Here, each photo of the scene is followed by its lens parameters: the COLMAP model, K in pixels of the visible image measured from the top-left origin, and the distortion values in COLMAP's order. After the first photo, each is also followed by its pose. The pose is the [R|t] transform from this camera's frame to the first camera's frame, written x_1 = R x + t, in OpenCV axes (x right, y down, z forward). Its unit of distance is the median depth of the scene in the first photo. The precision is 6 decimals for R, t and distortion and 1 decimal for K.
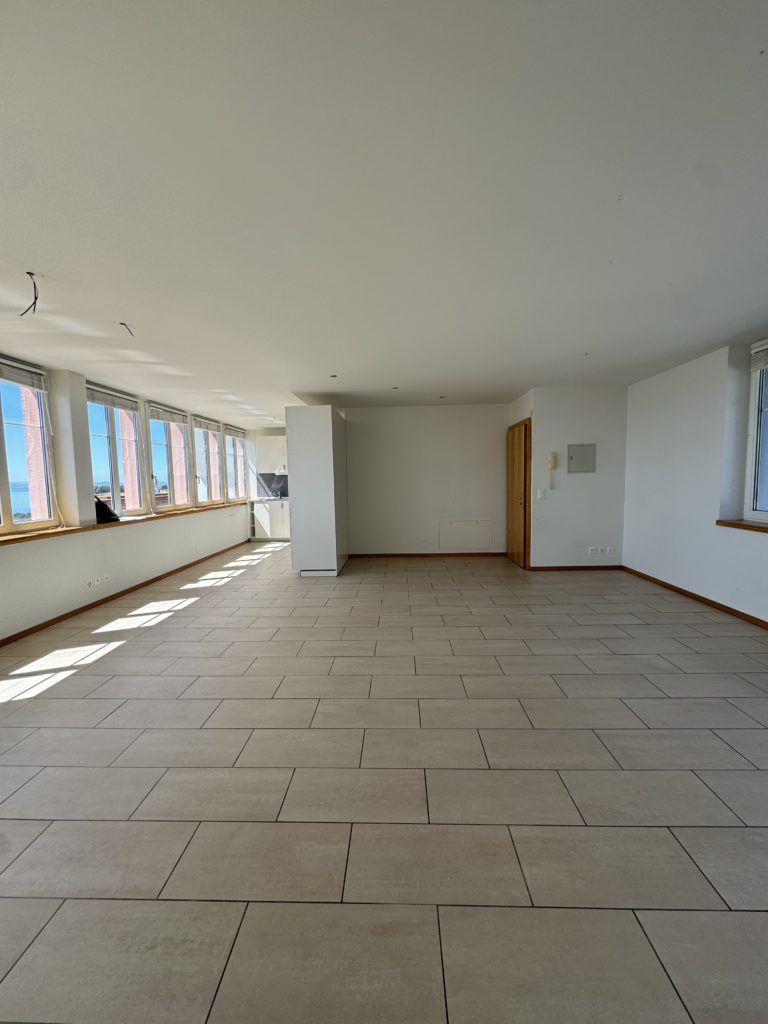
lens RADIAL K [[407.3, 0, 390.0], [0, 407.3, 512.5], [0, 0, 1]] dist [-0.000597, 0.000324]
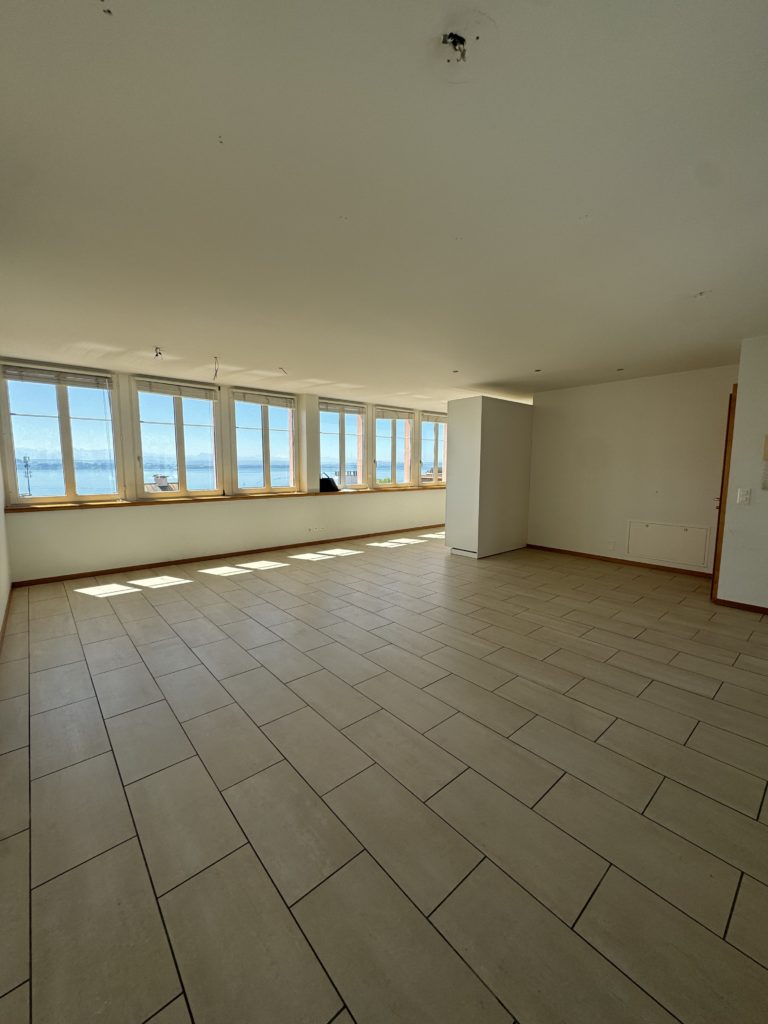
lens RADIAL K [[407.3, 0, 382.0], [0, 407.3, 510.8], [0, 0, 1]] dist [-0.000597, 0.000324]
pose [[0.681291, 0.103739, -0.724624, 0.542922], [-0.077478, 0.994566, 0.069540, -0.025935], [0.727901, 0.008765, 0.685627, 0.115892]]
